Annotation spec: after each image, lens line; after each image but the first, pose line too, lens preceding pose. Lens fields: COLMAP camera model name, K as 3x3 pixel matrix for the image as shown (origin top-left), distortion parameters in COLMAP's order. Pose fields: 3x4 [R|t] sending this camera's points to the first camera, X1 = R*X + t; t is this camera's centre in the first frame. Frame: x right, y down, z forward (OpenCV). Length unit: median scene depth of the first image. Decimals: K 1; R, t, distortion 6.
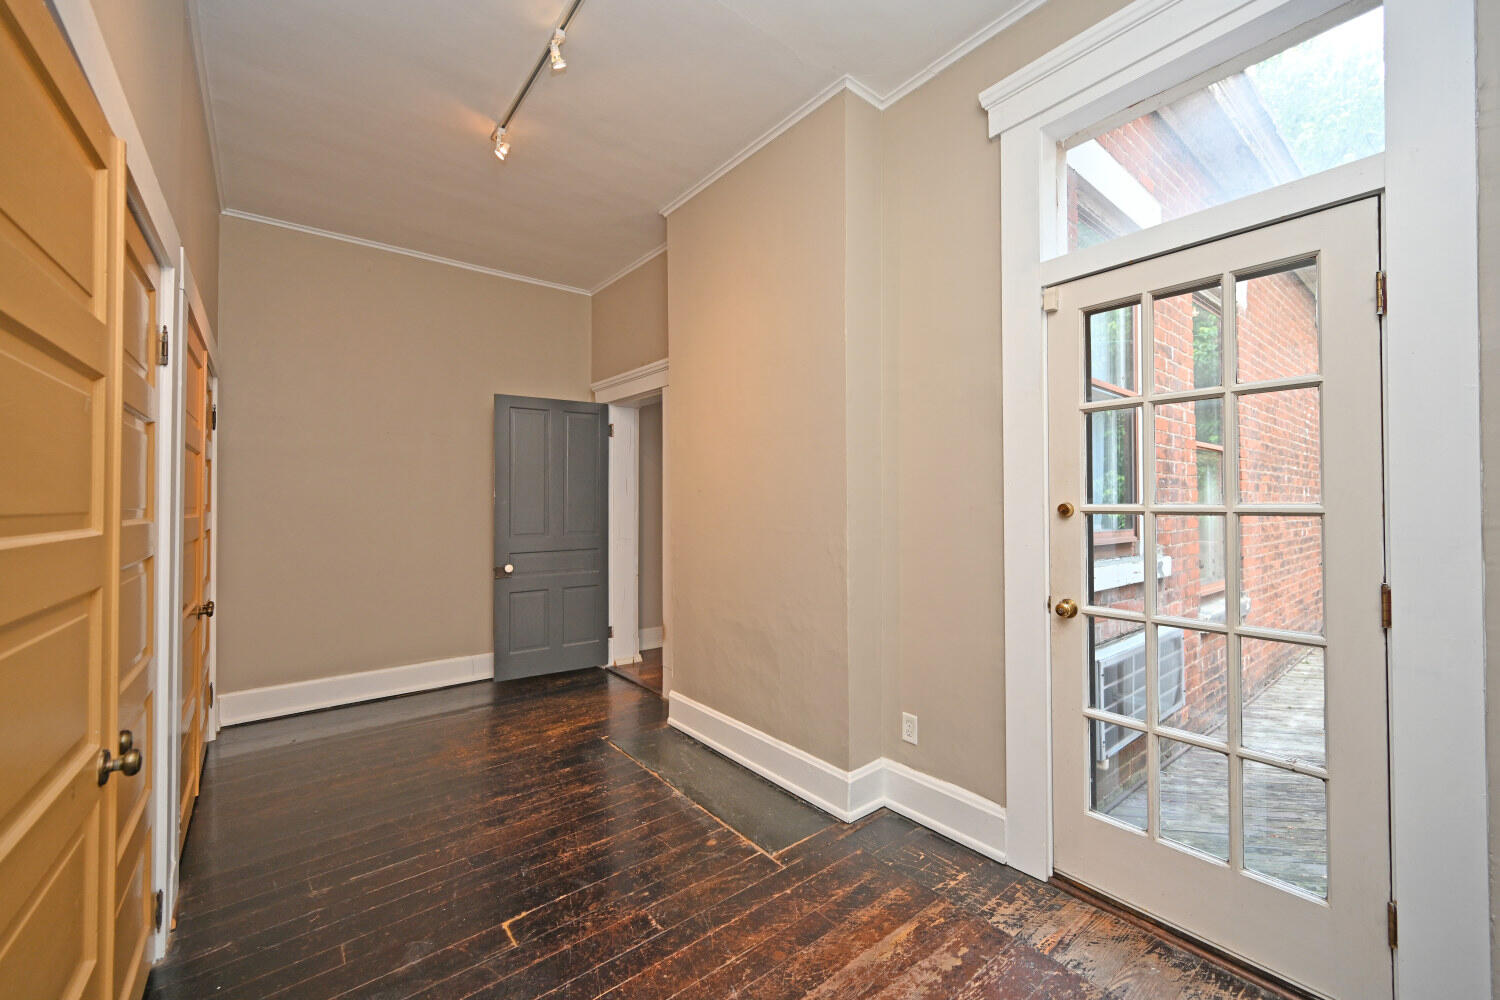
lens RADIAL K [[601.9, 0, 751.5], [0, 601.9, 495.4], [0, 0, 1]] dist [-0.001651, 0.000158]
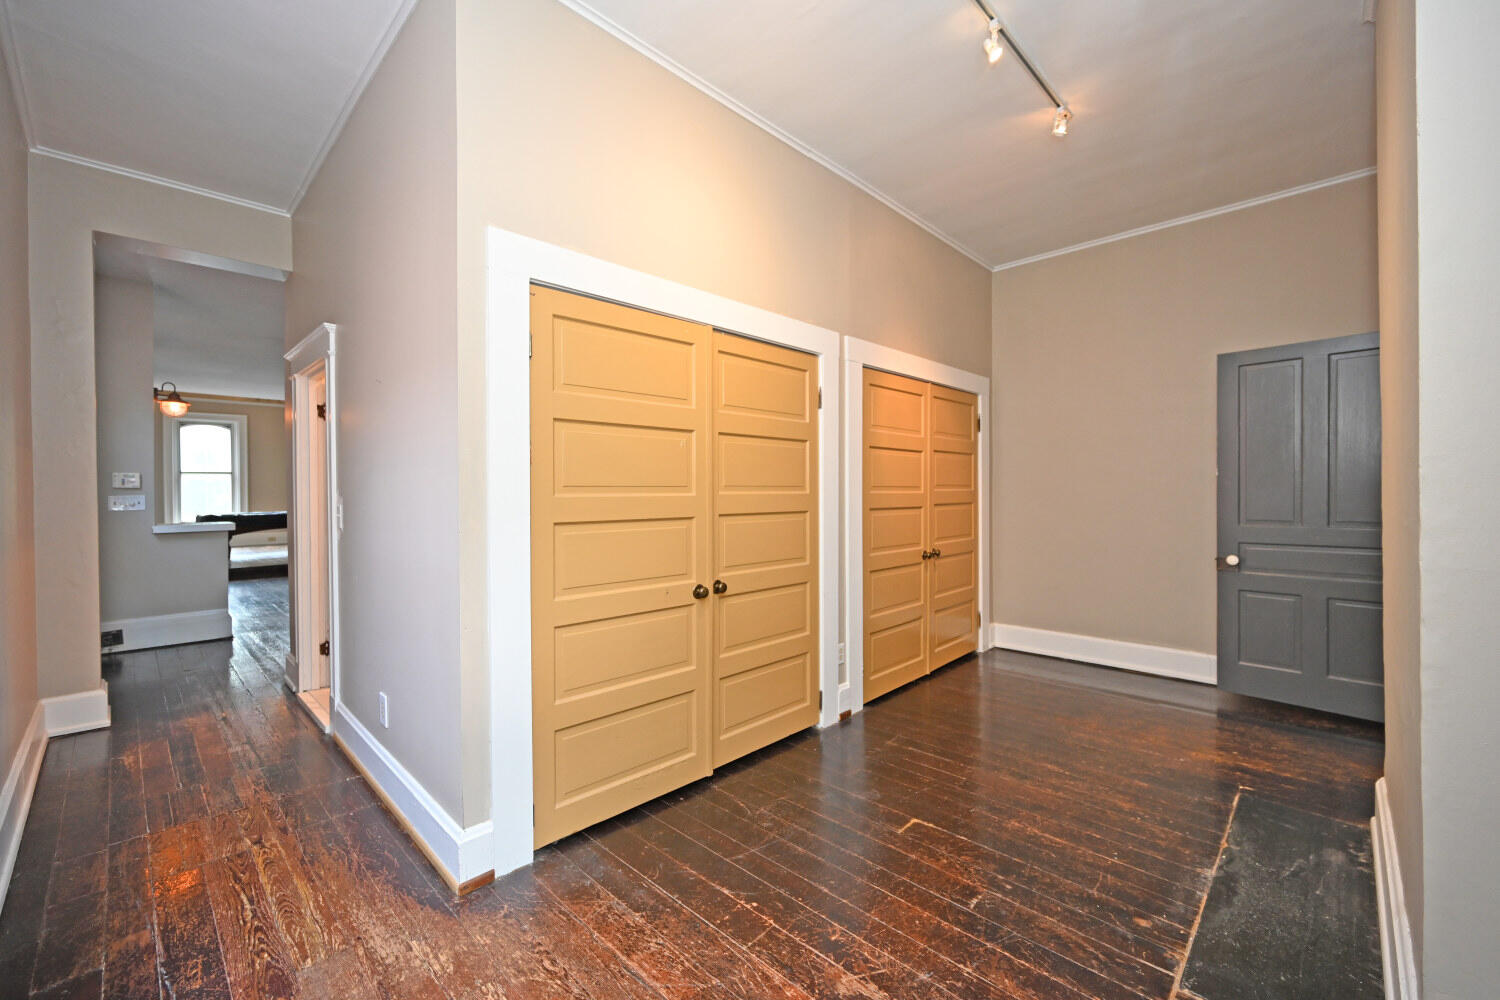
lens RADIAL K [[601.9, 0, 751.5], [0, 601.9, 495.4], [0, 0, 1]] dist [-0.001651, 0.000158]
pose [[0.124561, 0.012570, -0.992132, 0.543050], [0.016379, 0.999757, 0.014723, 0.012235], [0.992077, -0.018084, 0.124325, 0.365916]]
